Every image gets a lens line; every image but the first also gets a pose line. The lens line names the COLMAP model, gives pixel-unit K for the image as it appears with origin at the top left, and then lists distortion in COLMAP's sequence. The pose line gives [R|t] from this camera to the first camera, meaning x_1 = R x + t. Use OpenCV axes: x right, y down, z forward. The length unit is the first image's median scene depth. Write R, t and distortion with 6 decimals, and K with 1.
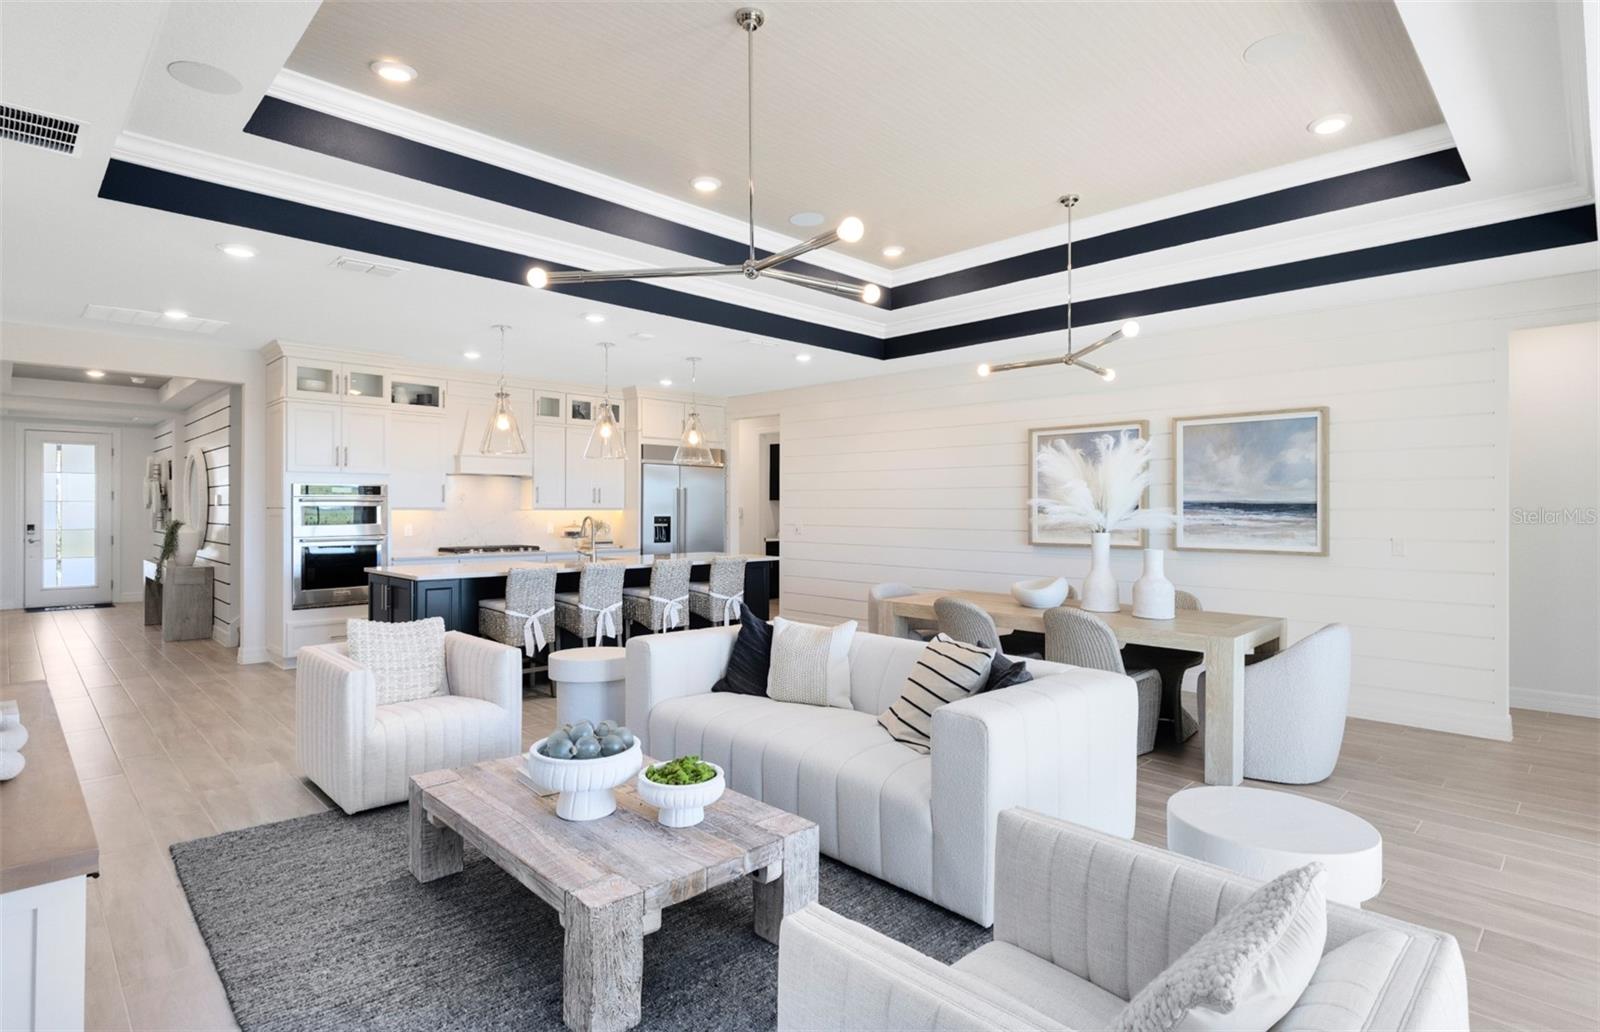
lens RADIAL K [[797.5, 0, 800.0], [0, 797.5, 516.0], [0, 0, 1]] dist [-0.020162, -0.000208]
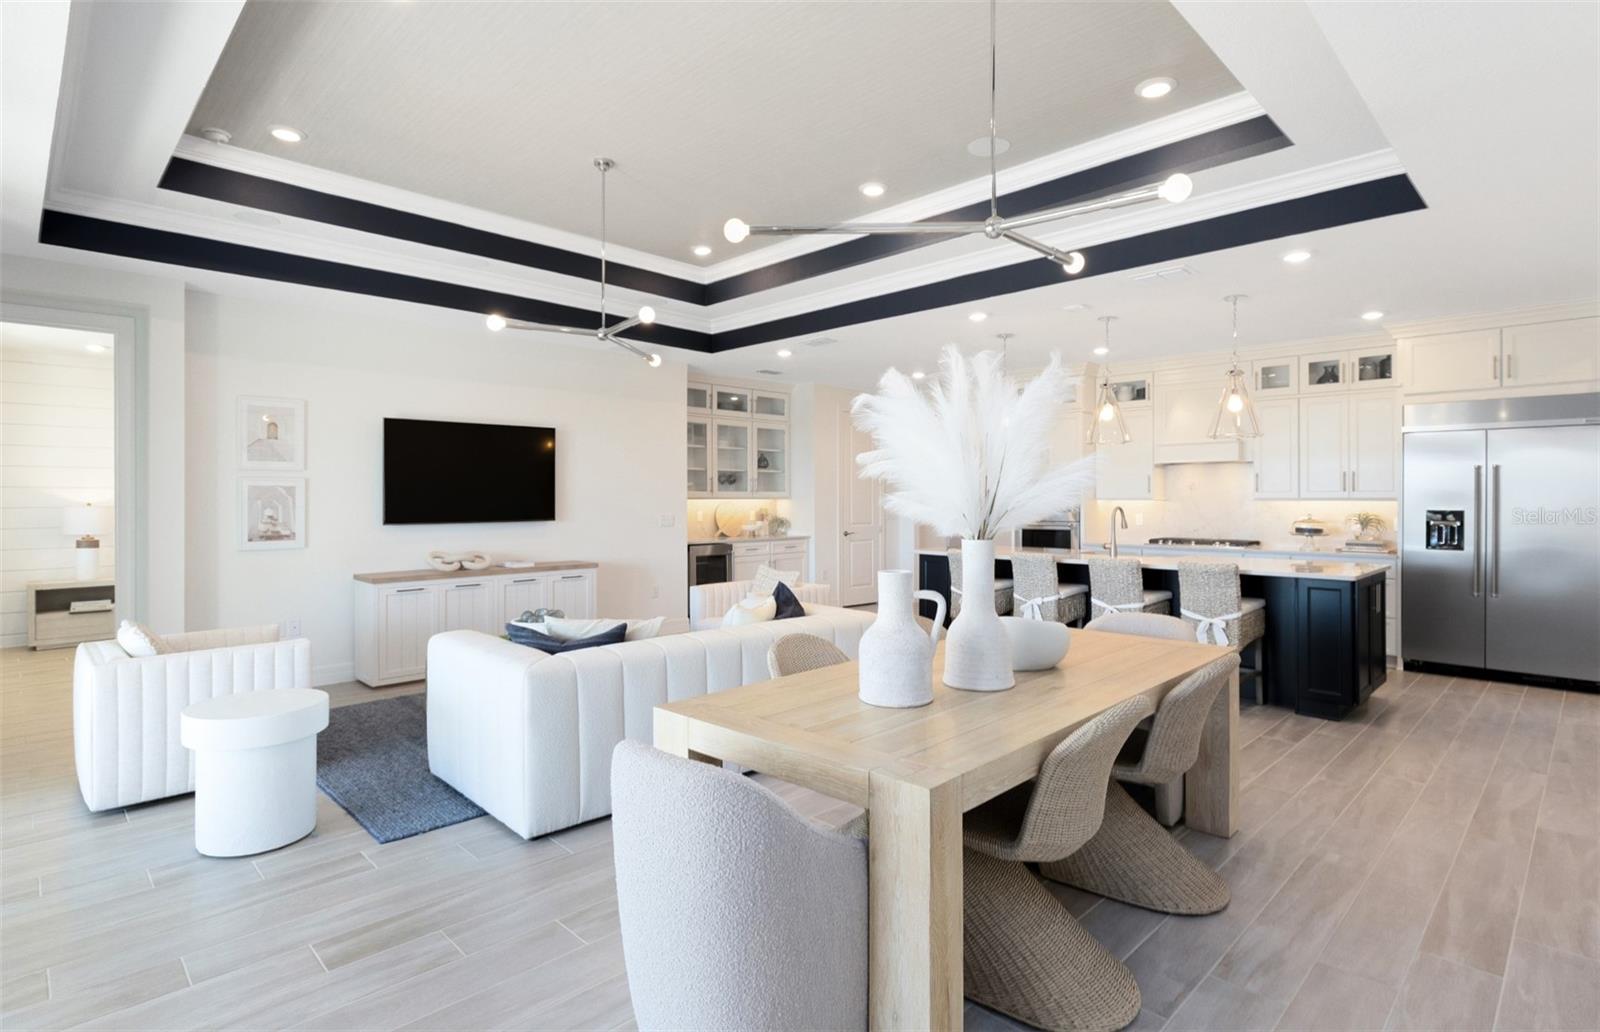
lens RADIAL K [[797.5, 0, 800.0], [0, 797.5, 516.0], [0, 0, 1]] dist [-0.020162, -0.000208]
pose [[0.001995, 0.018803, -0.999821, 0.556674], [-0.010664, 0.999767, 0.018781, -0.001667], [0.999941, 0.010624, 0.002196, 0.535443]]
